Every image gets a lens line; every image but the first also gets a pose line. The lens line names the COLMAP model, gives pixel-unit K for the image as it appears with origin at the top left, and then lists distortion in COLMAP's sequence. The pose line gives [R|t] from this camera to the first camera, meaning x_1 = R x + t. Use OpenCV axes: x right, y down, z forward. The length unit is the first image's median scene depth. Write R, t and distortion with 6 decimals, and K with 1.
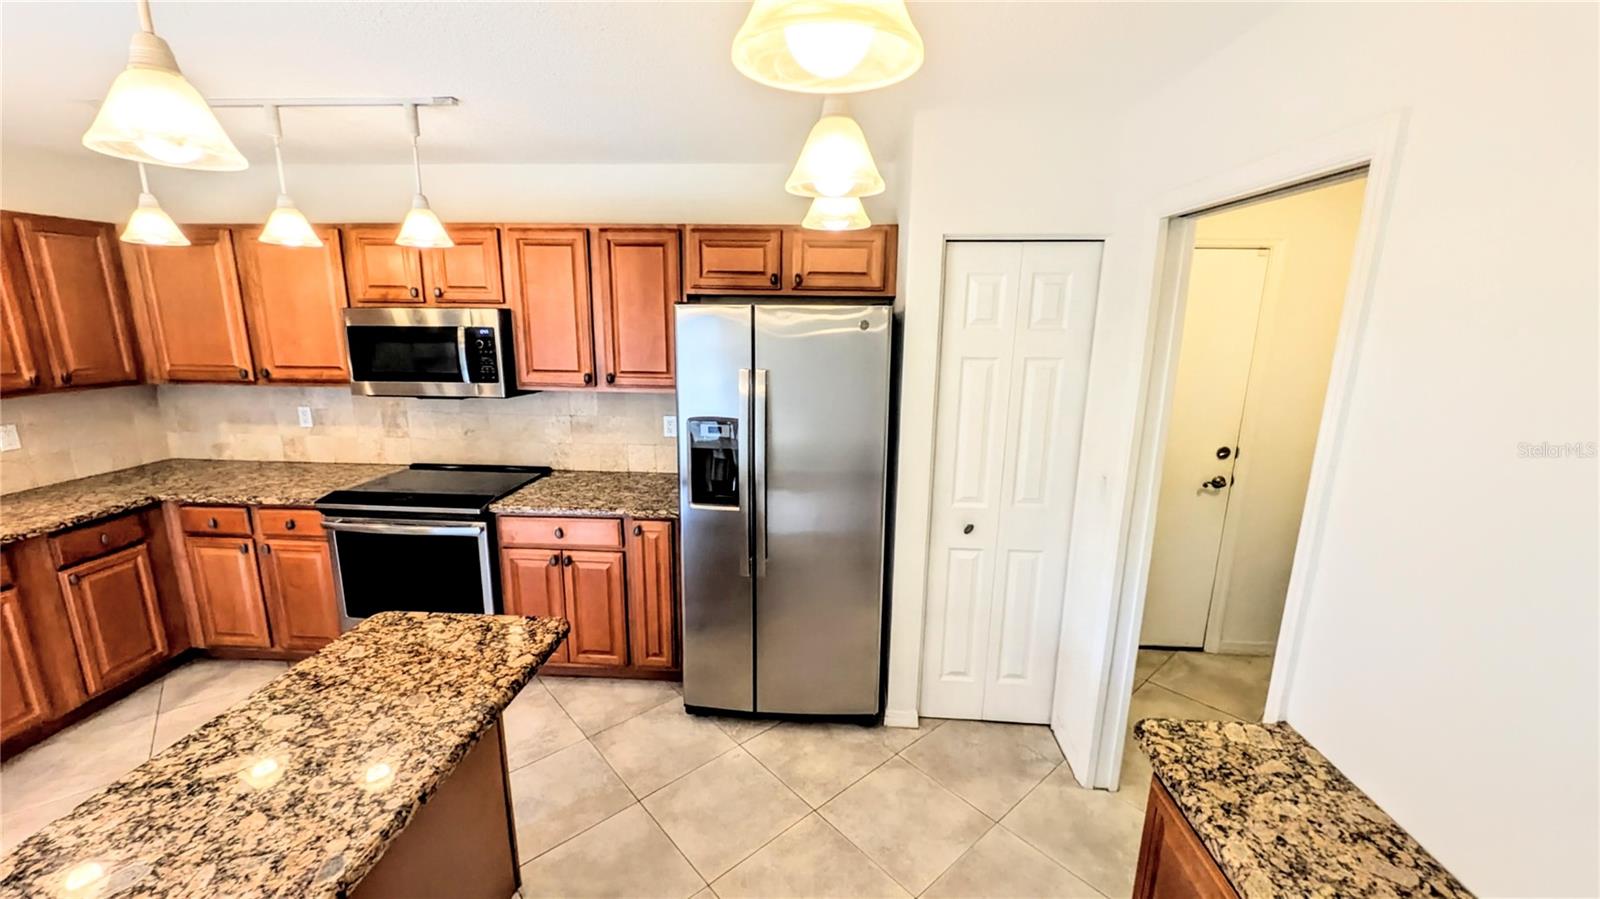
lens RADIAL K [[634.6, 0, 791.6], [0, 634.6, 451.8], [0, 0, 1]] dist [0.000621, -0.000198]
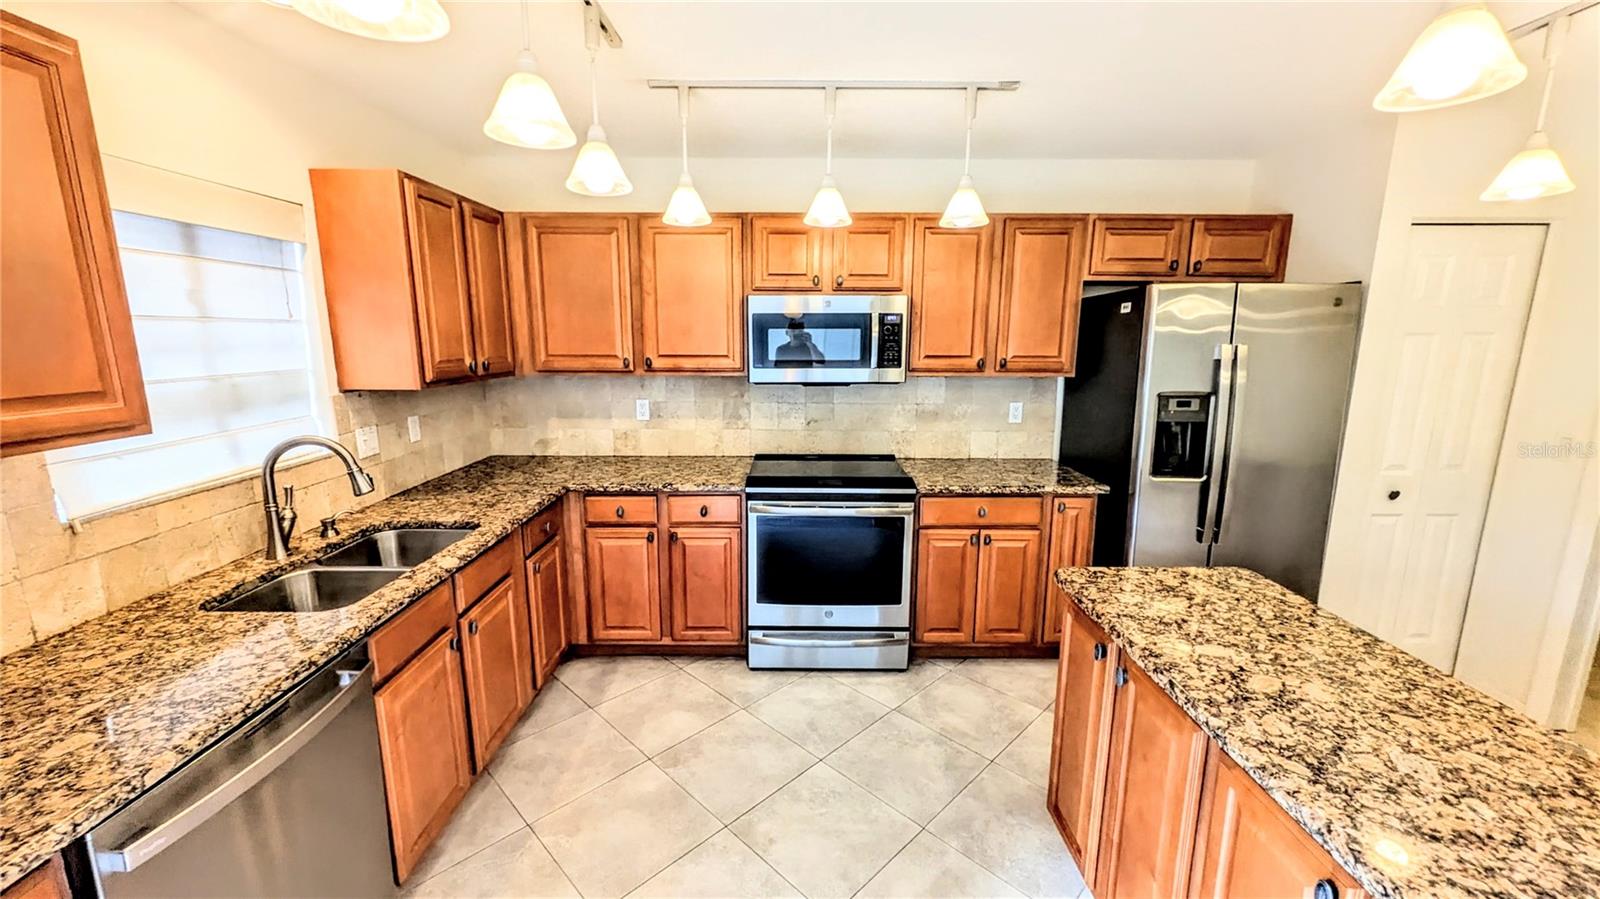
lens RADIAL K [[632.3, 0, 800.3], [0, 632.3, 455.4], [0, 0, 1]] dist [-0.000695, 0.000056]
pose [[0.997809, -0.018639, 0.063485, -0.702820], [0.020140, 0.999530, -0.023098, 0.052782], [-0.063024, 0.024326, 0.997715, -0.000365]]
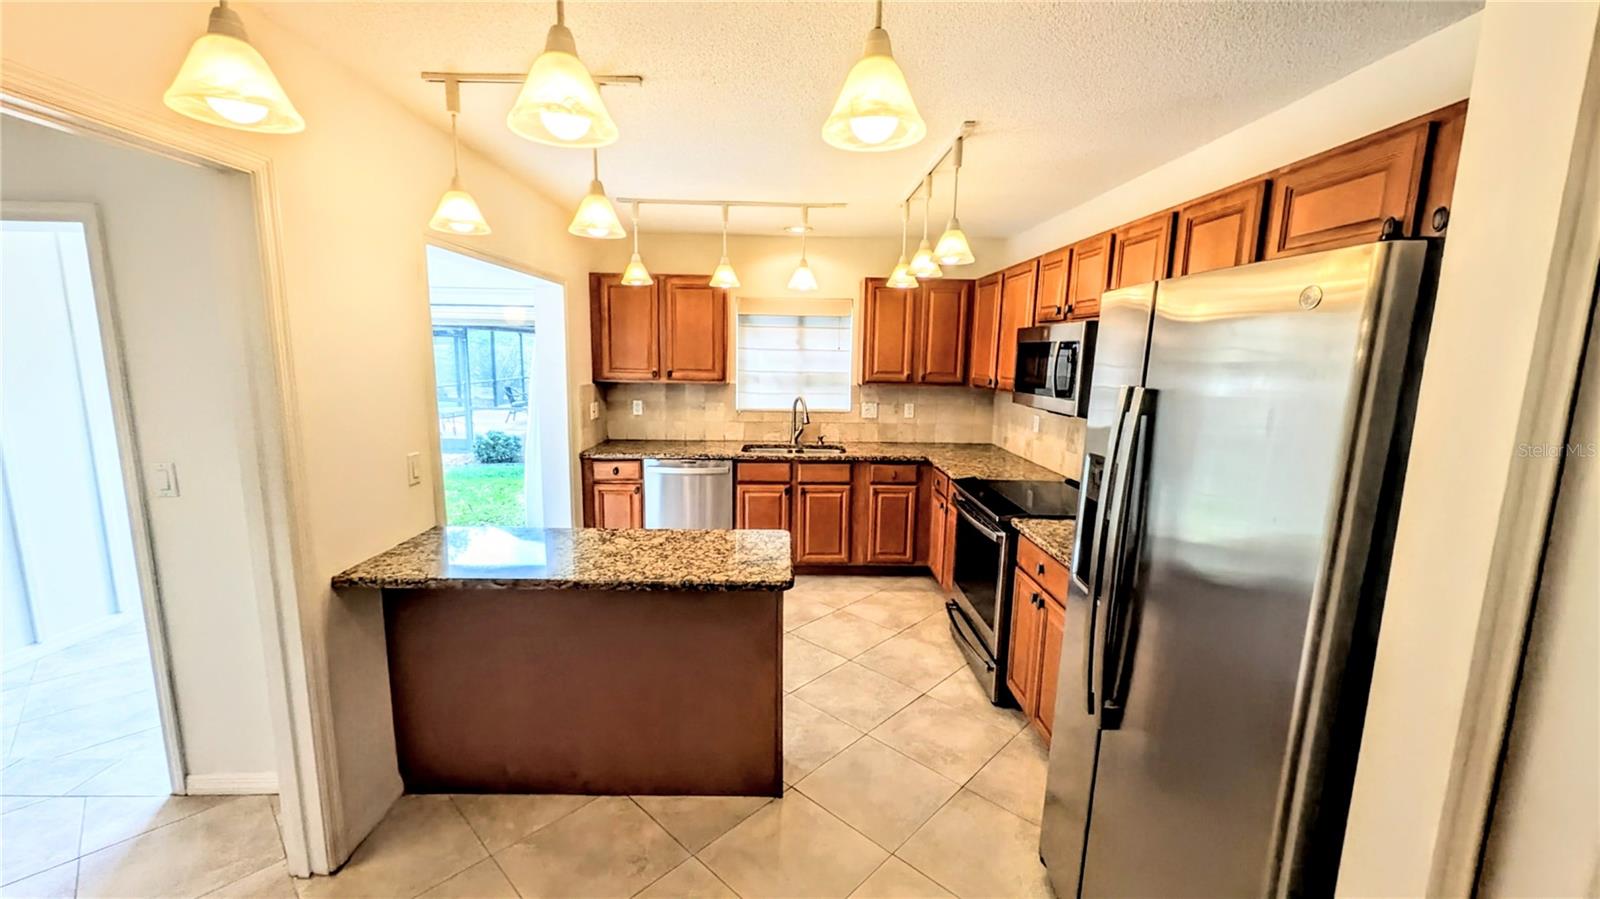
lens RADIAL K [[621.6, 0, 782.2], [0, 621.6, 445.5], [0, 0, 1]] dist [-0.008707, -0.000024]
pose [[0.068107, 0.142891, -0.987392, 0.414075], [-0.230905, 0.965076, 0.123735, -0.058096], [0.970590, 0.219567, 0.098722, 0.506038]]
